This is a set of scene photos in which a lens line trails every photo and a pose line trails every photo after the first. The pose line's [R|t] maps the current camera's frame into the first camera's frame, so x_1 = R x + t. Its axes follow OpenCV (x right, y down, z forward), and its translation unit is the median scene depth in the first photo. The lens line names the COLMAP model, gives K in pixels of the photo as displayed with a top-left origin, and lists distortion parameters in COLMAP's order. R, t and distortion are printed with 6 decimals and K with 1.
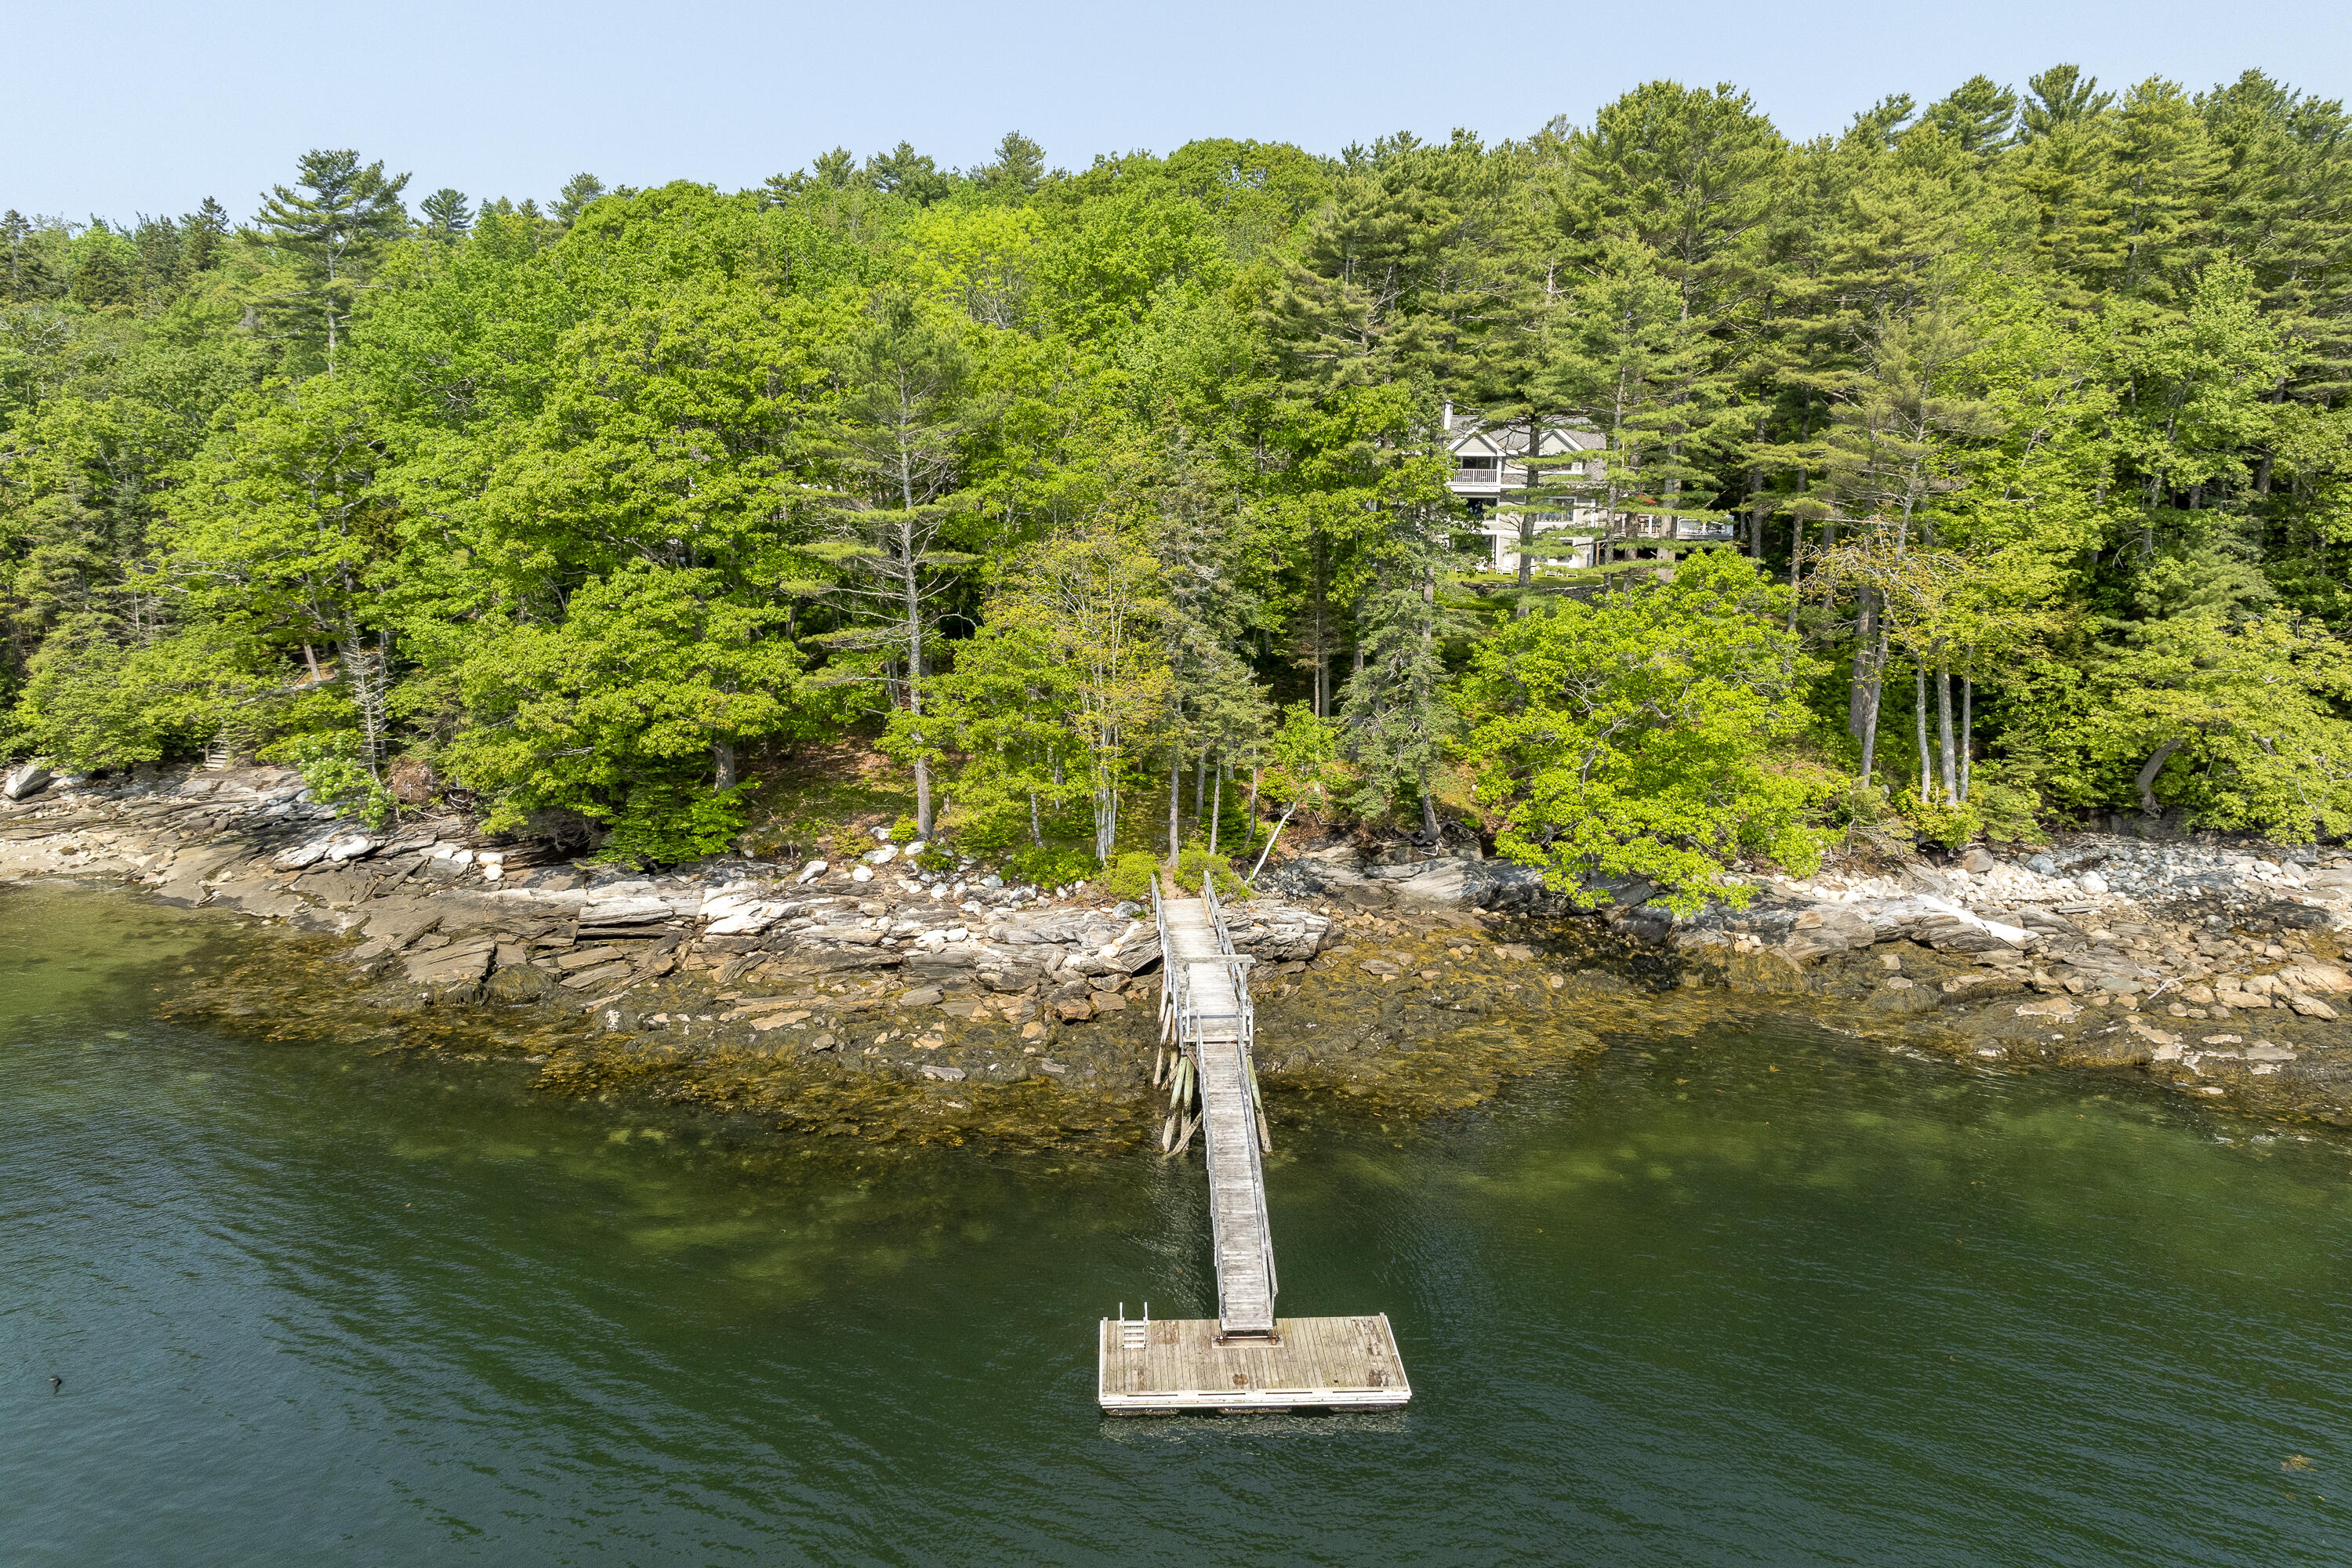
lens RADIAL K [[1630.2, 0, 1185.2], [0, 1630.2, 711.4], [0, 0, 1]] dist [0.001097, -0.006060]
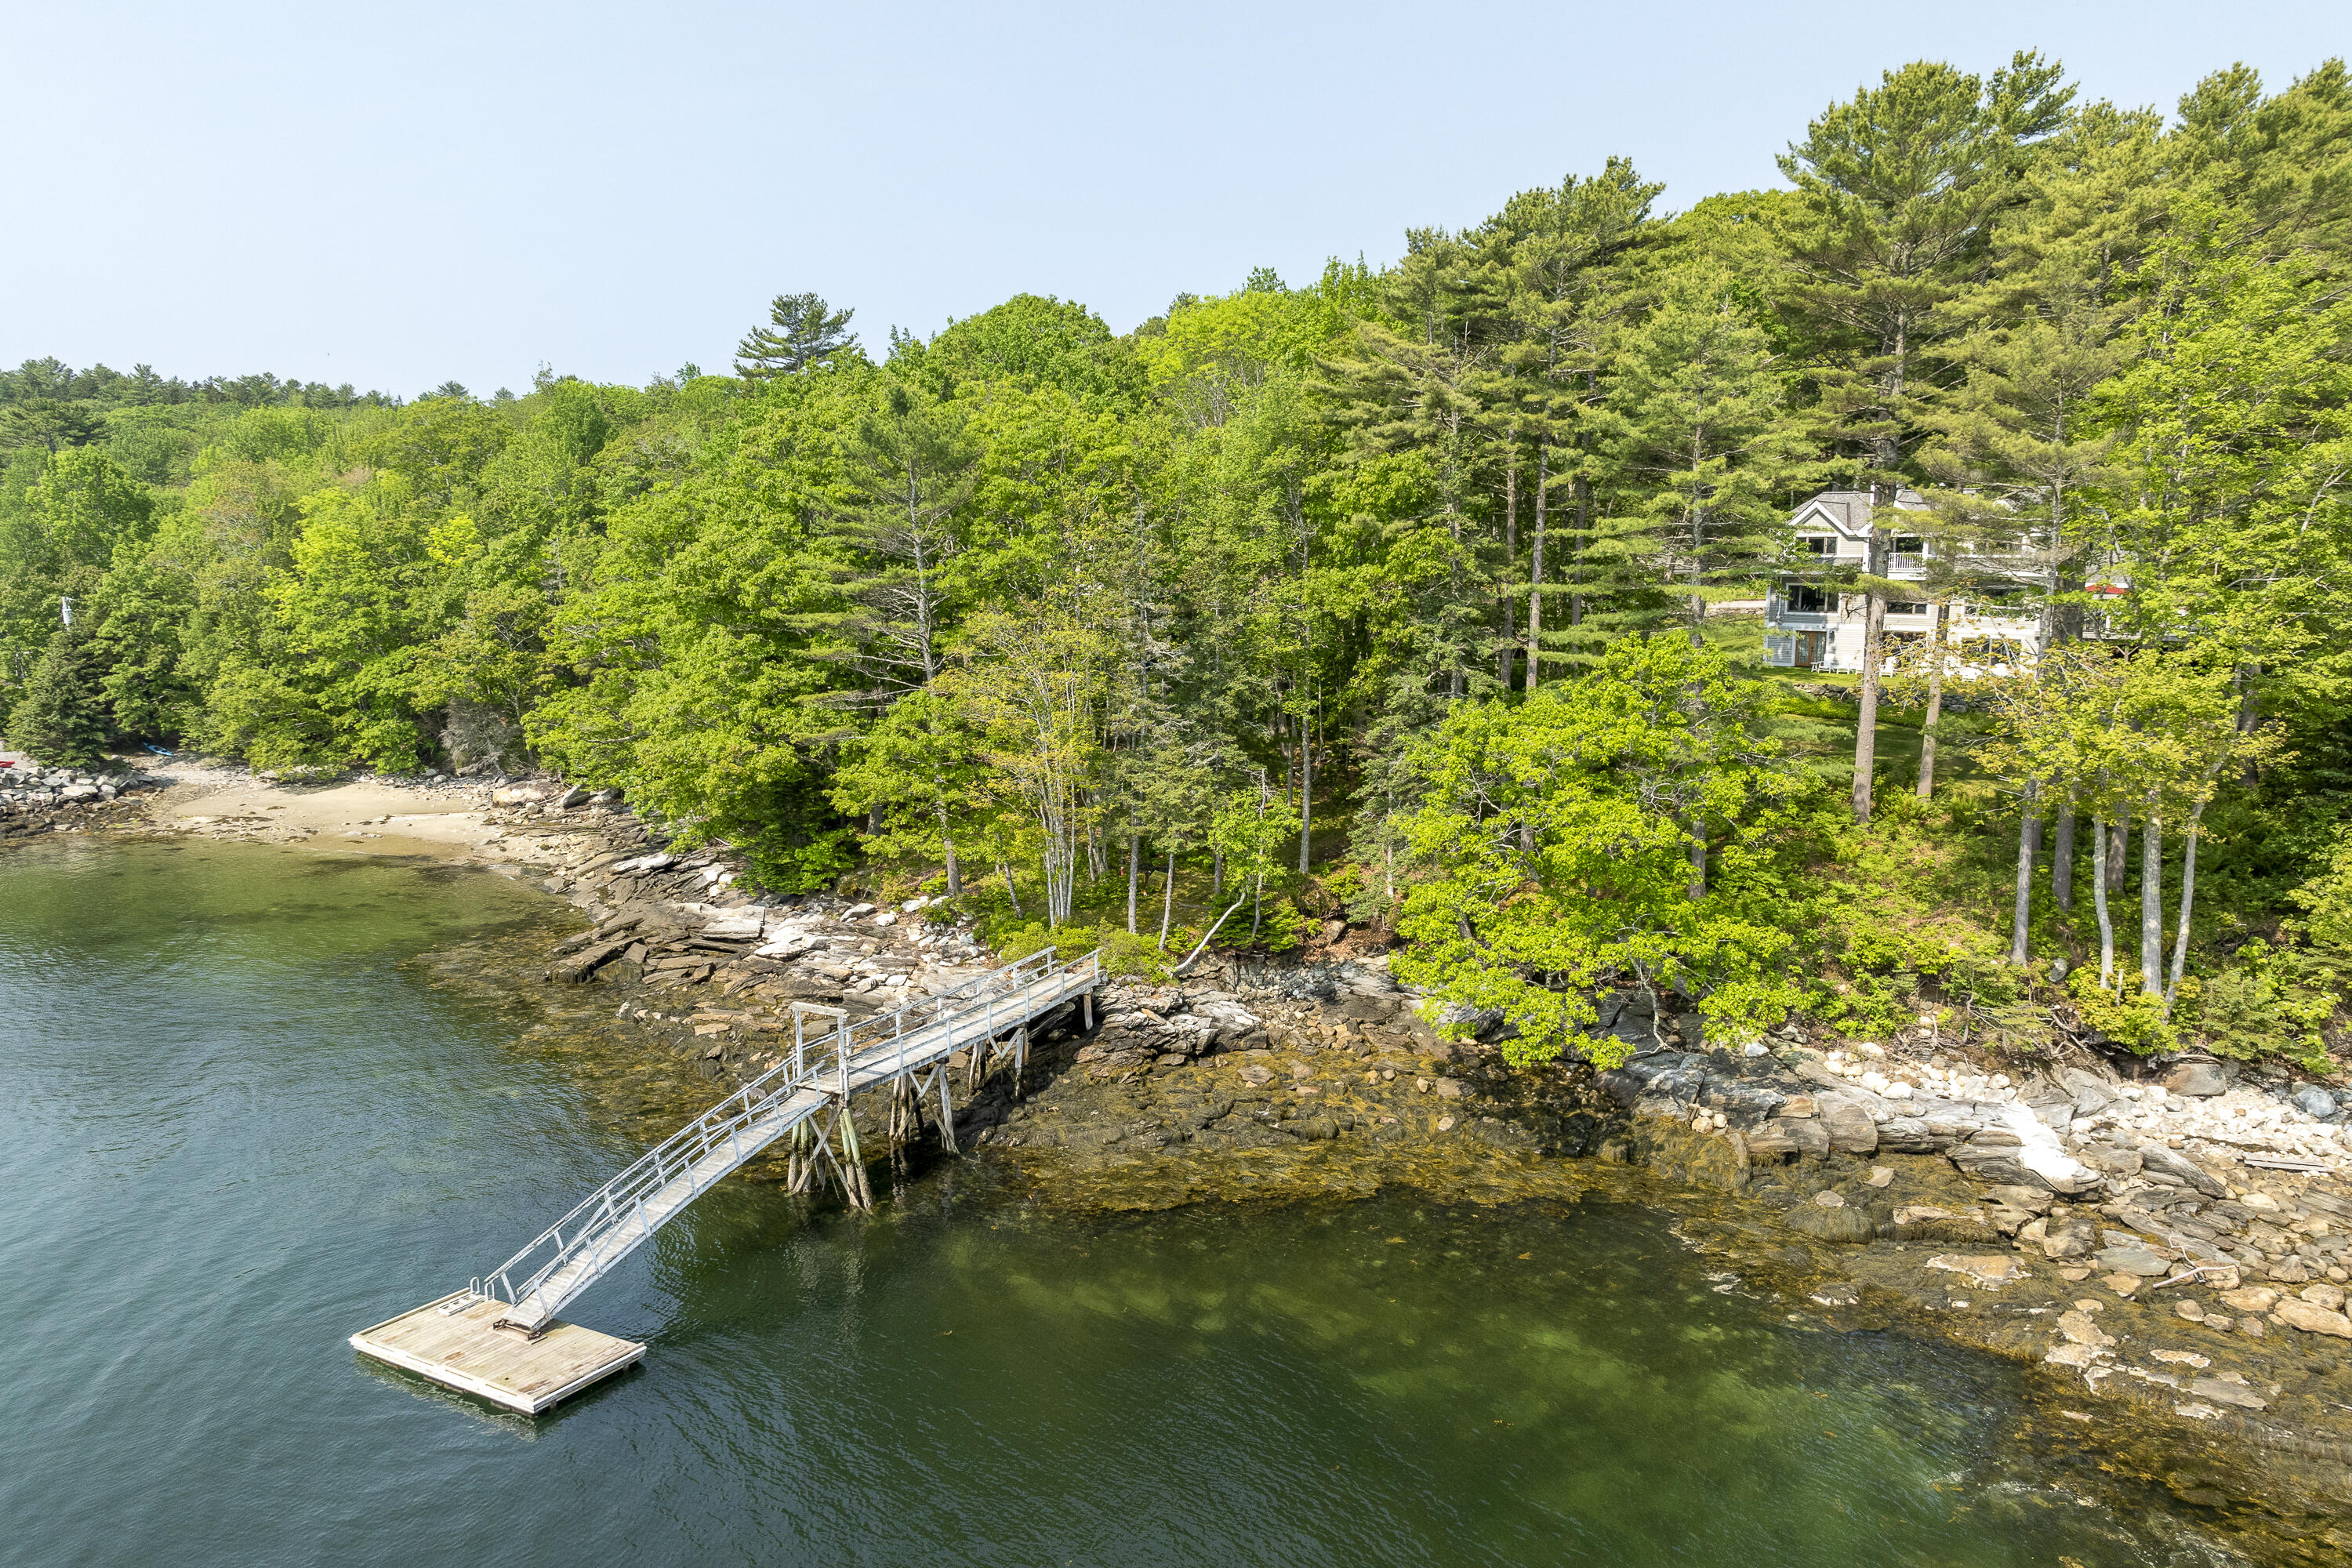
lens RADIAL K [[1654.3, 0, 1173.9], [0, 1654.3, 797.0], [0, 0, 1]] dist [0.004098, 0.000113]
pose [[0.848640, 0.068592, -0.524505, 0.535260], [-0.073889, 0.997207, 0.010859, -0.008047], [0.523785, 0.029540, 0.851338, 0.154678]]
